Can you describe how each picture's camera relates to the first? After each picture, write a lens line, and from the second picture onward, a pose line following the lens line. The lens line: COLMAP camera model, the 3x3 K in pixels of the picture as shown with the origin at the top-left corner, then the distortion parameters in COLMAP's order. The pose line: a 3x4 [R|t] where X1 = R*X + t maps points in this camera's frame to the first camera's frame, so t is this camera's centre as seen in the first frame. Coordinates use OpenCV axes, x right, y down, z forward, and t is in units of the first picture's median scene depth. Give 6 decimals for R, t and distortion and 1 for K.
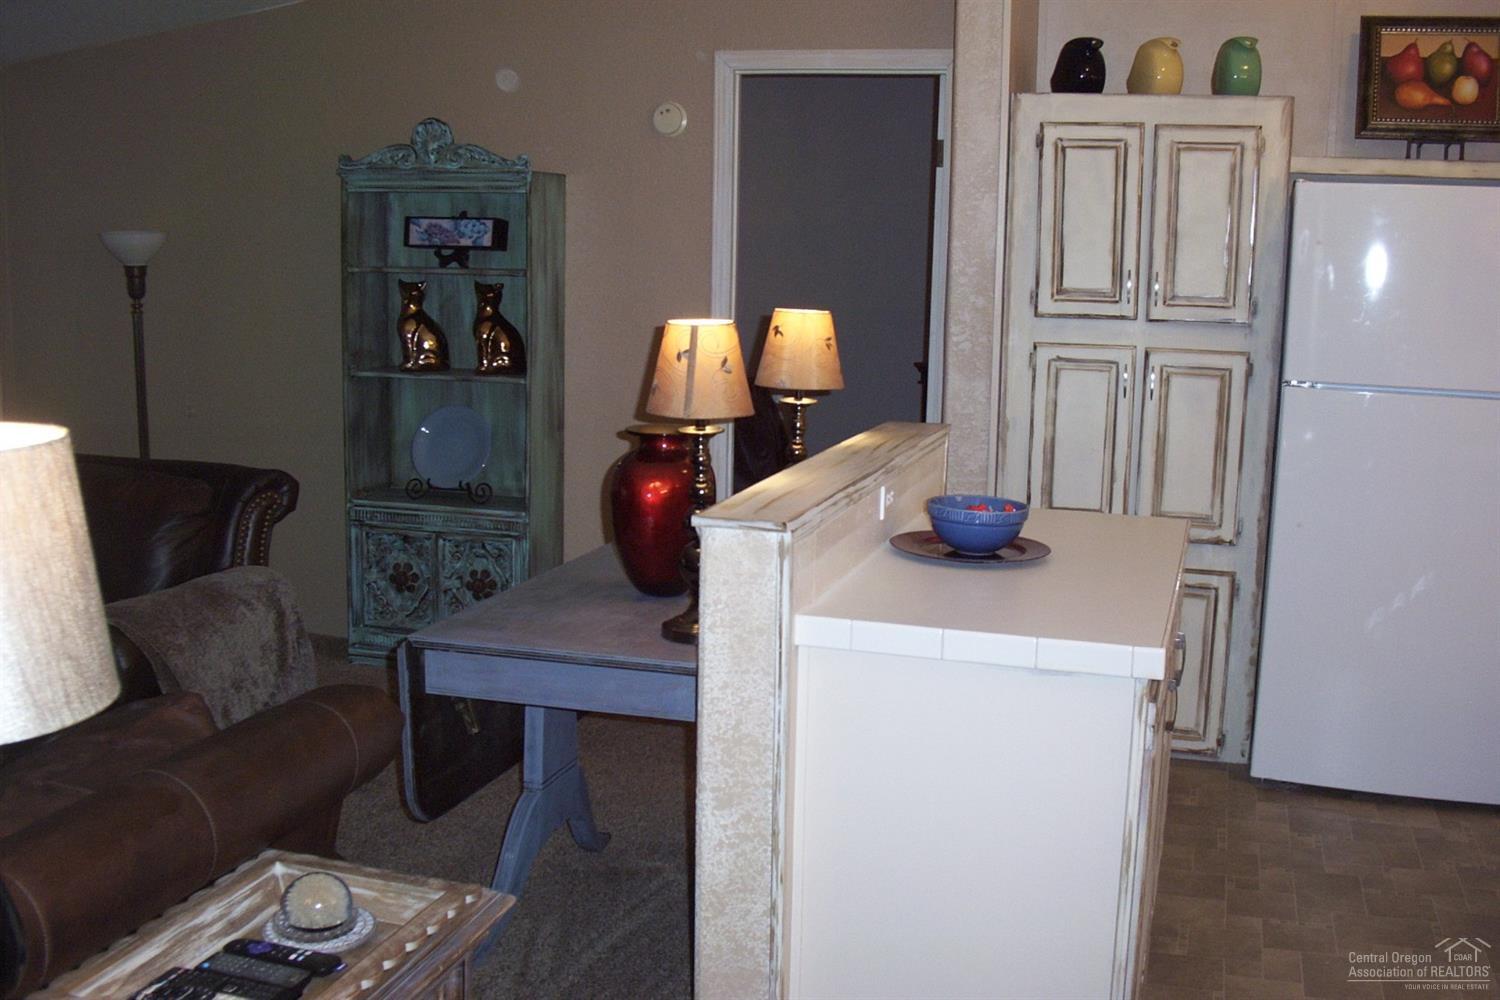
lens RADIAL K [[1506.1, 0, 750.0], [0, 1506.1, 500.0], [0, 0, 1]] dist [-0.178636, 0.030988]
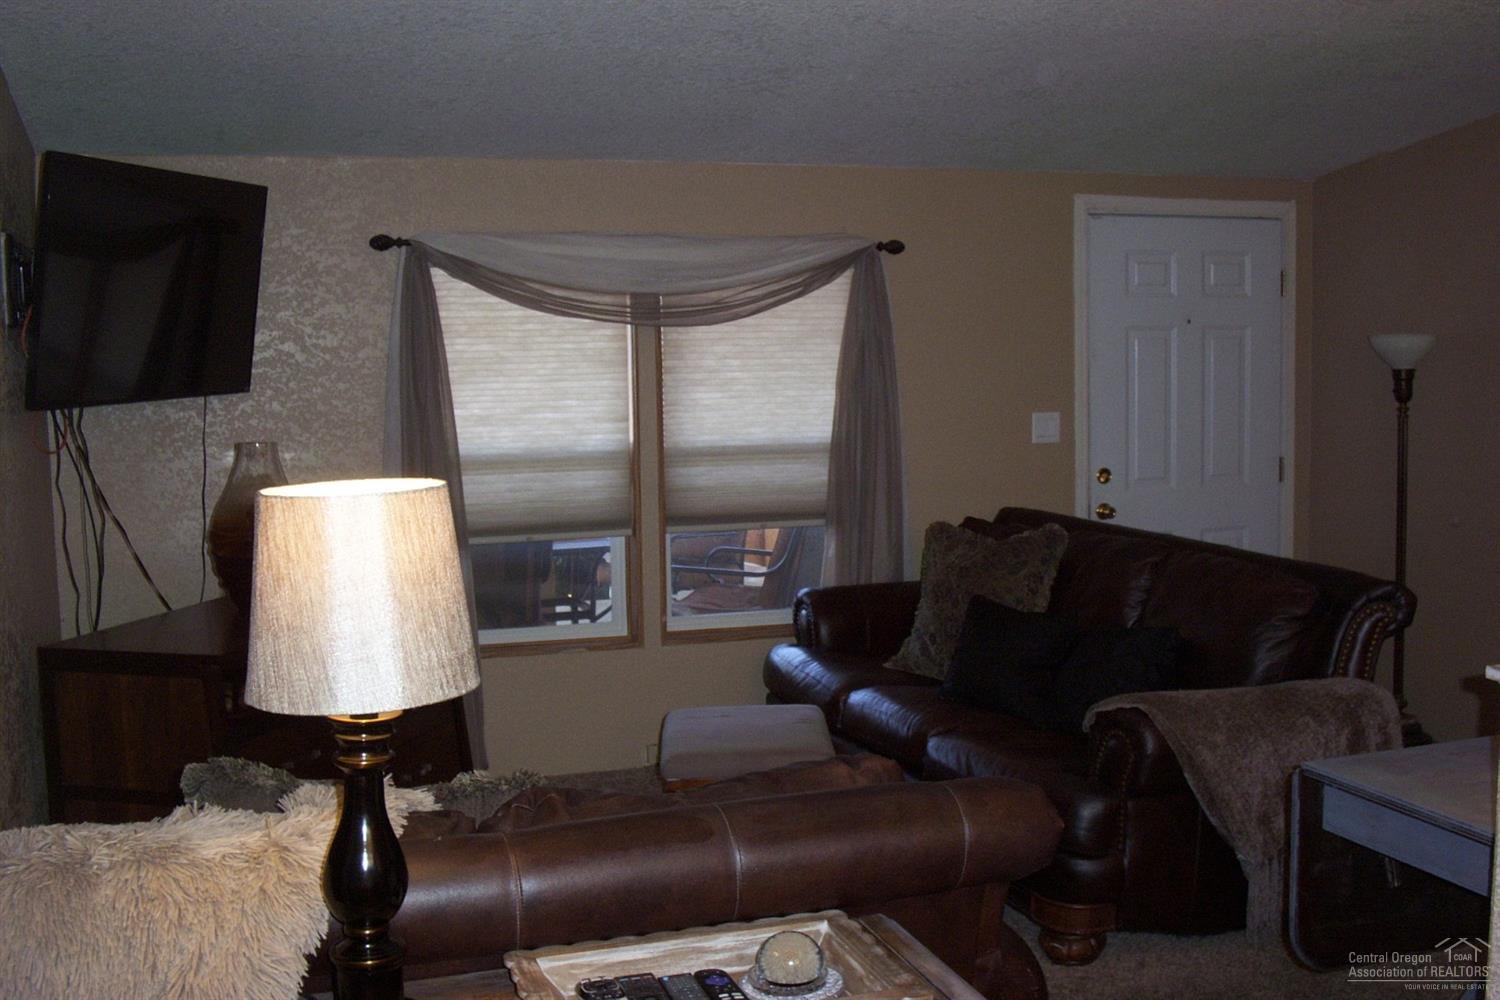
lens RADIAL K [[1506.1, 0, 750.0], [0, 1506.1, 500.0], [0, 0, 1]] dist [-0.178636, 0.030988]
pose [[0.598283, 0.058246, -0.799165, 0.269383], [-0.116588, 0.993069, -0.014903, -0.016058], [0.792758, 0.102089, 0.600926, 0.164840]]
